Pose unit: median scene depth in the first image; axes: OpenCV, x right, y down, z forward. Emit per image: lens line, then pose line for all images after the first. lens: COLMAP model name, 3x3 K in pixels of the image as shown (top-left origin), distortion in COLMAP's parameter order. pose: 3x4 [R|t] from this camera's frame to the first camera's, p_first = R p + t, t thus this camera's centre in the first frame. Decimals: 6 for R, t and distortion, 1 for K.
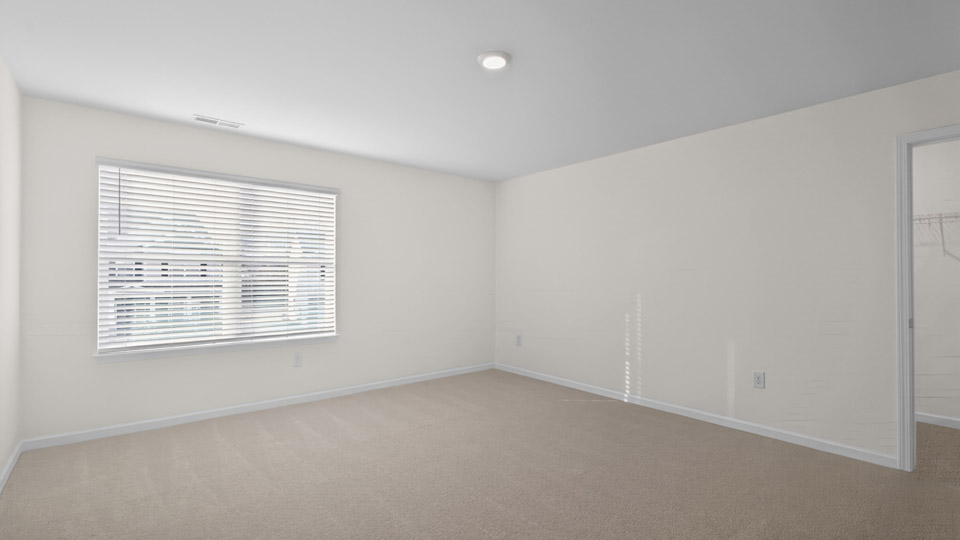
lens RADIAL K [[448.1, 0, 480.0], [0, 448.1, 270.0], [0, 0, 1]] dist [-0.001759, -0.000260]
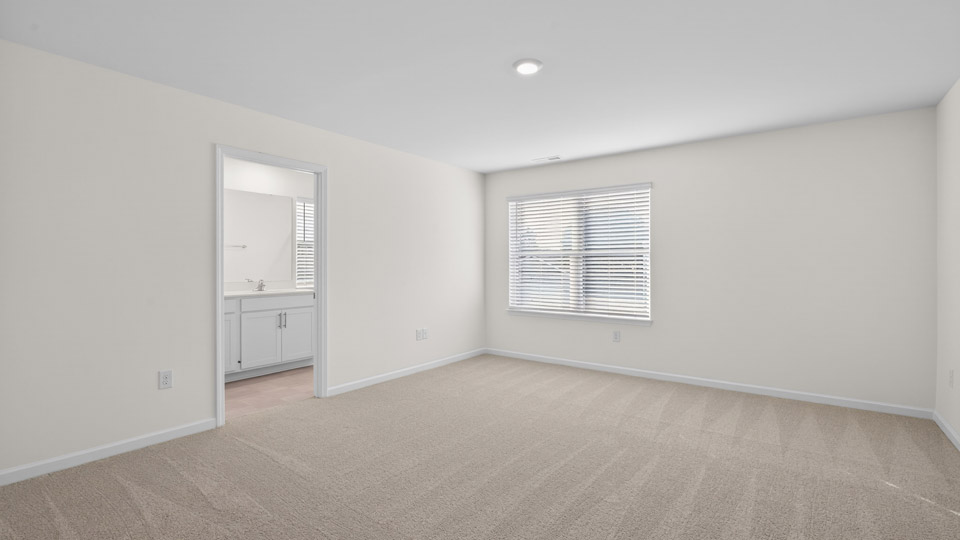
lens RADIAL K [[448.1, 0, 480.0], [0, 448.1, 270.0], [0, 0, 1]] dist [-0.001759, -0.000260]
pose [[0.228098, 0.008144, -0.973604, 0.646977], [0.013036, 0.999850, 0.011418, 0.008870], [0.973551, -0.015297, 0.227958, 0.371705]]
